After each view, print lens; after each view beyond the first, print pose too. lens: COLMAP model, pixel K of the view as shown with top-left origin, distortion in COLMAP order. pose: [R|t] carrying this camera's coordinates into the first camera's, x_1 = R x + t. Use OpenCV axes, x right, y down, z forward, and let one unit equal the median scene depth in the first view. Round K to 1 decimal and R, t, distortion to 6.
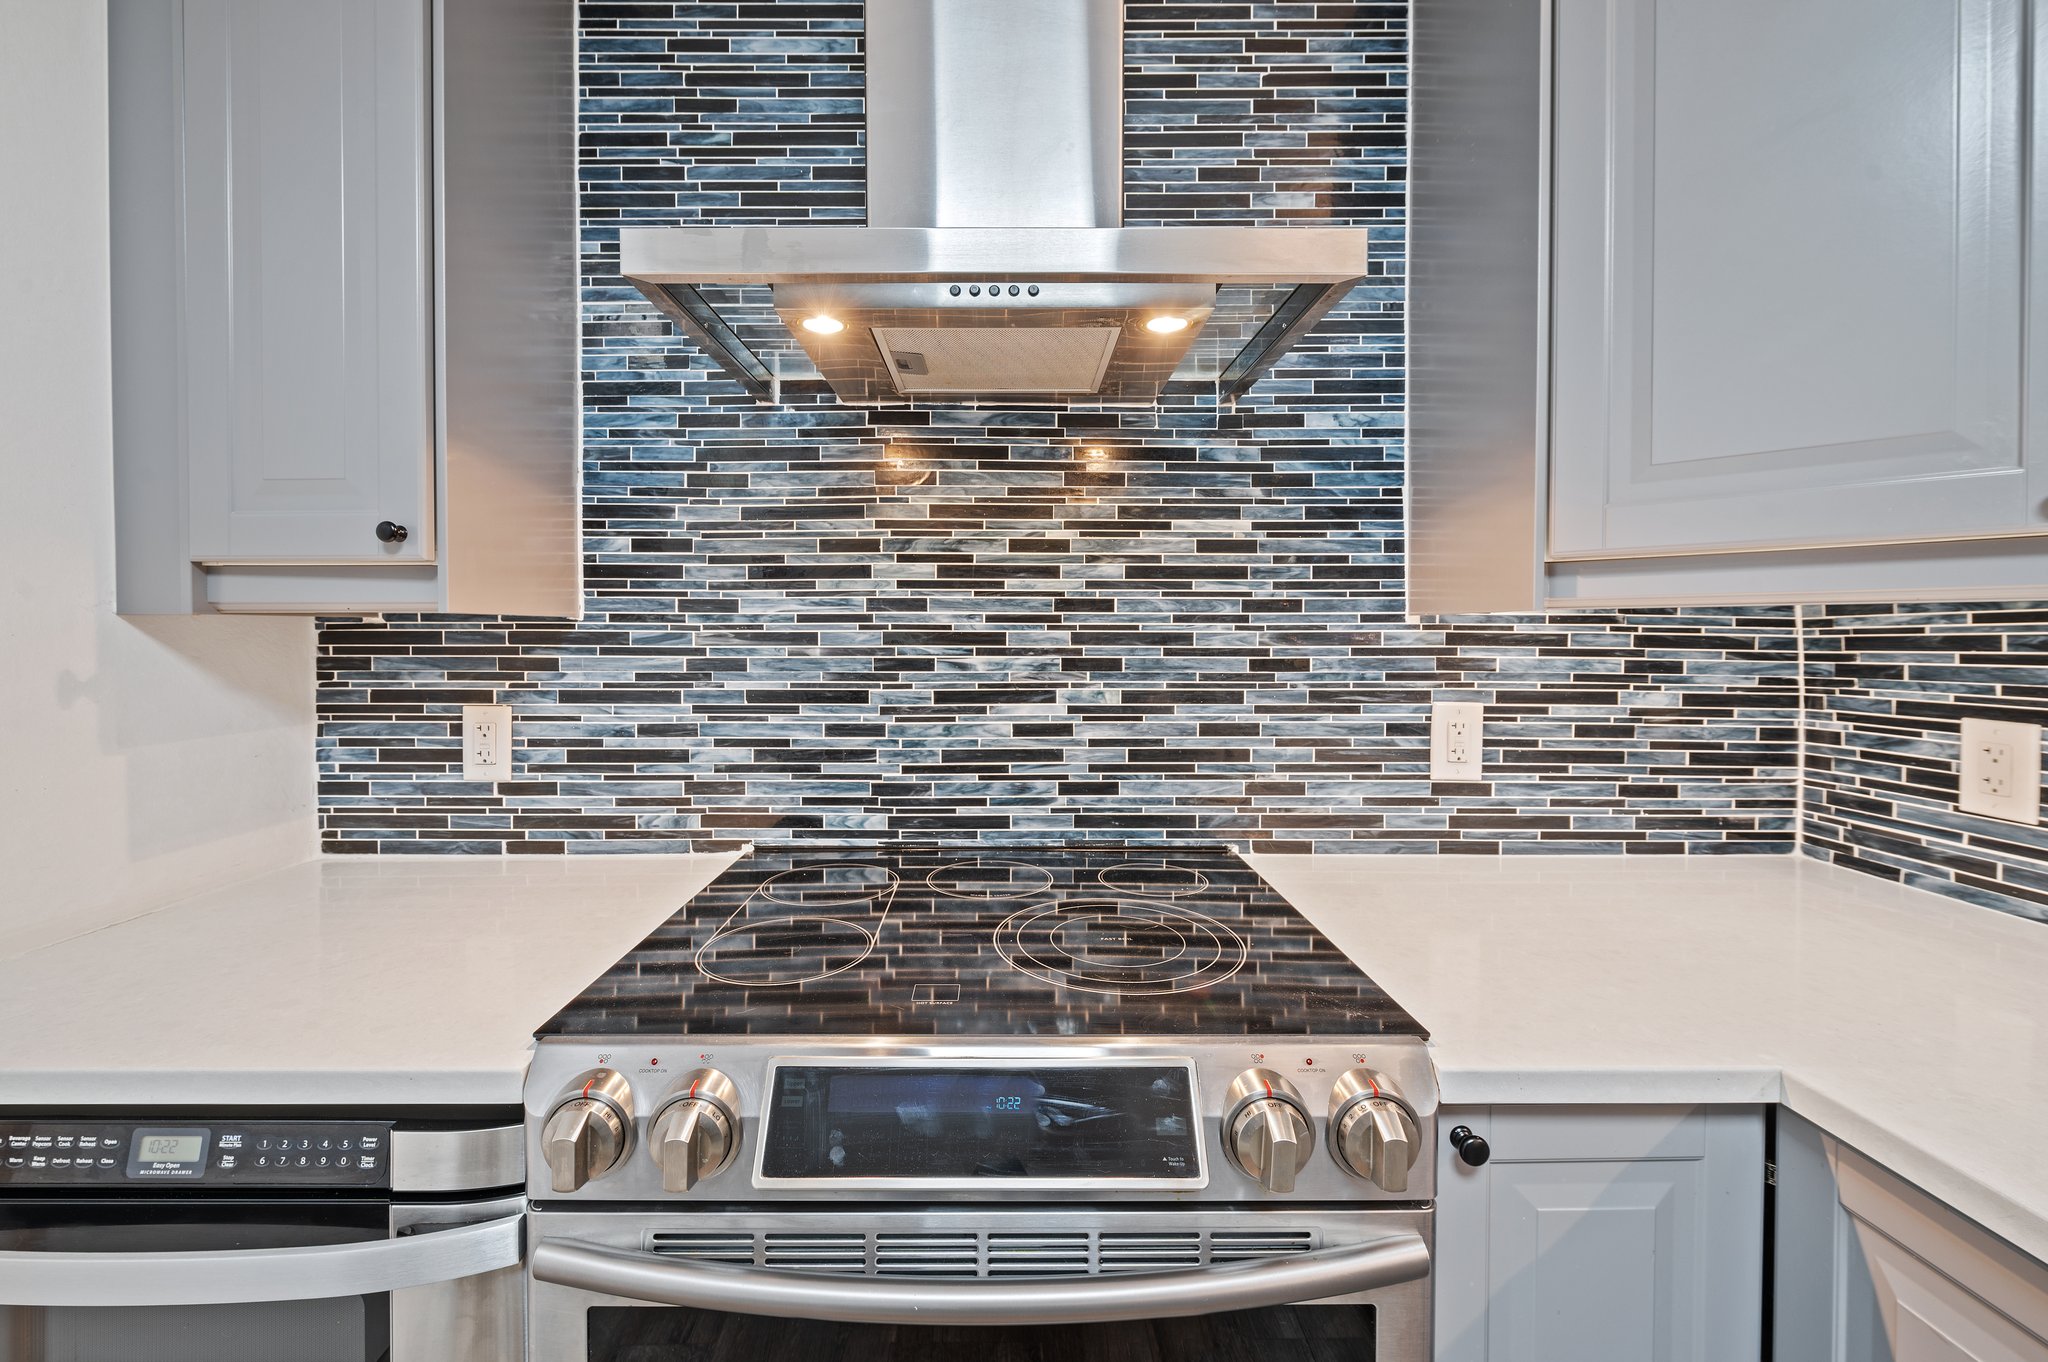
lens RADIAL K [[836.7, 0, 1001.2], [0, 836.7, 642.5], [0, 0, 1]] dist [-0.001195, -0.000160]
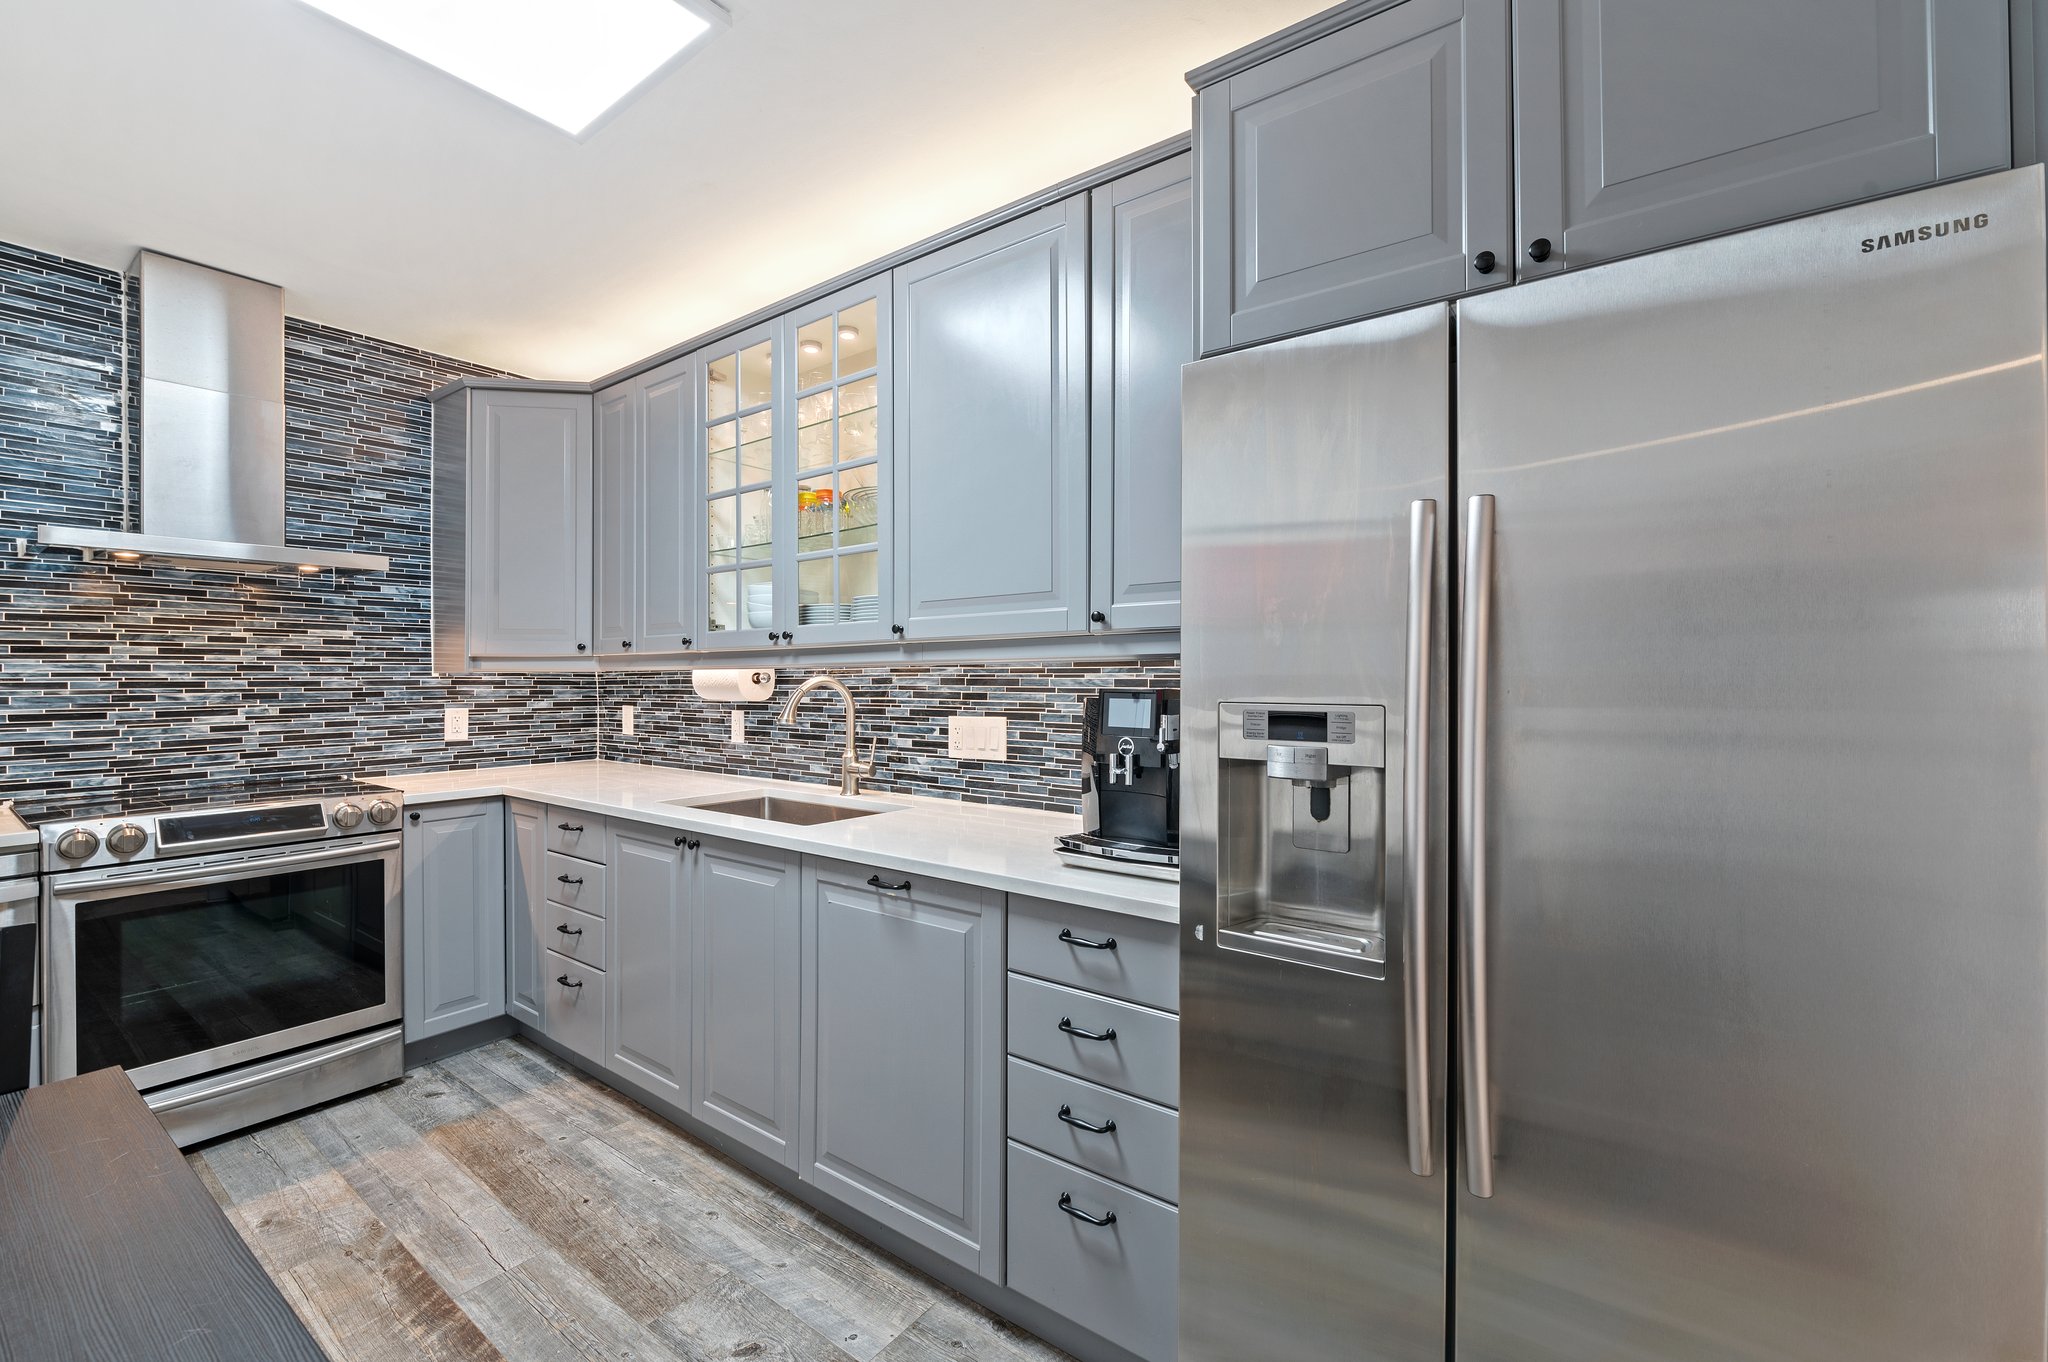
lens RADIAL K [[839.3, 0, 1032.6], [0, 839.3, 673.8], [0, 0, 1]] dist [-0.009201, -0.000542]
pose [[0.593767, -0.001519, 0.804636, -0.426745], [0.011471, 0.999913, -0.006577, 0.005895], [-0.804555, 0.013135, 0.593732, -1.825313]]
